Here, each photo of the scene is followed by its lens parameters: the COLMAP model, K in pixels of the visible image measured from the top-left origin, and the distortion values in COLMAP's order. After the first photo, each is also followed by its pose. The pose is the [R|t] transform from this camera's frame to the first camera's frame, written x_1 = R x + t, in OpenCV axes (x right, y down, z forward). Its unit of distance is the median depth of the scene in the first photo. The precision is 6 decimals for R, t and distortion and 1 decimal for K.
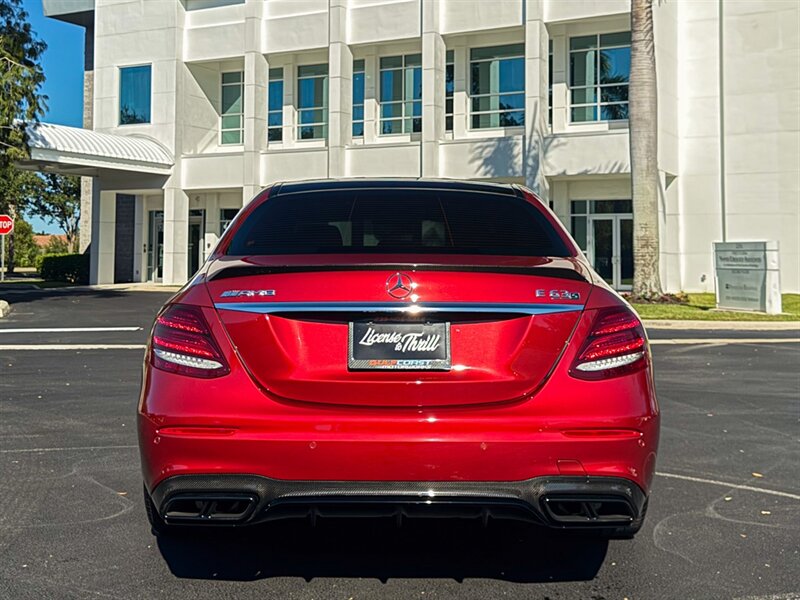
lens RADIAL K [[1046.7, 0, 390.1], [0, 1046.7, 187.1], [0, 0, 1]] dist [0.210368, -0.495304]
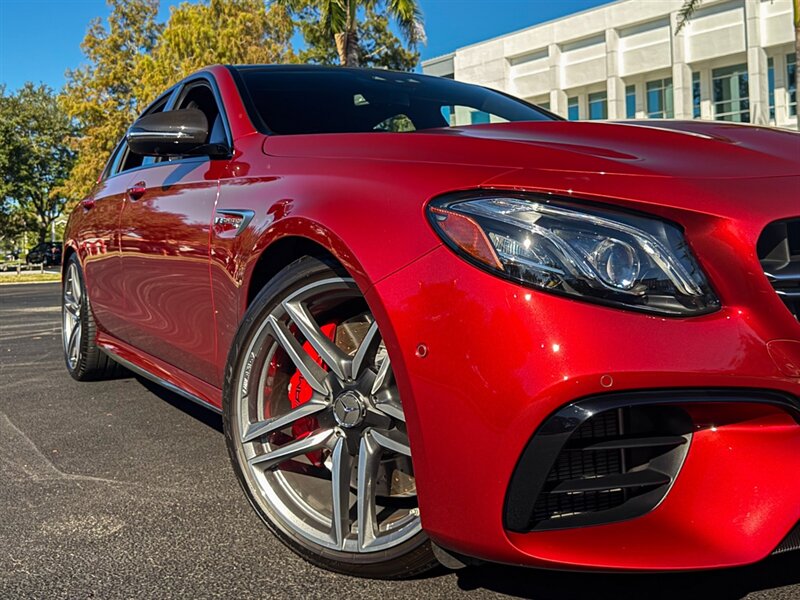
lens RADIAL K [[832.2, 0, 389.9], [0, 832.2, 228.9], [0, 0, 1]] dist [0.157778, -0.343297]
pose [[0.932966, -0.046603, -0.356935, 0.065046], [0.067845, 0.996578, 0.047218, -0.002519], [0.353513, -0.068269, 0.932935, -0.204554]]
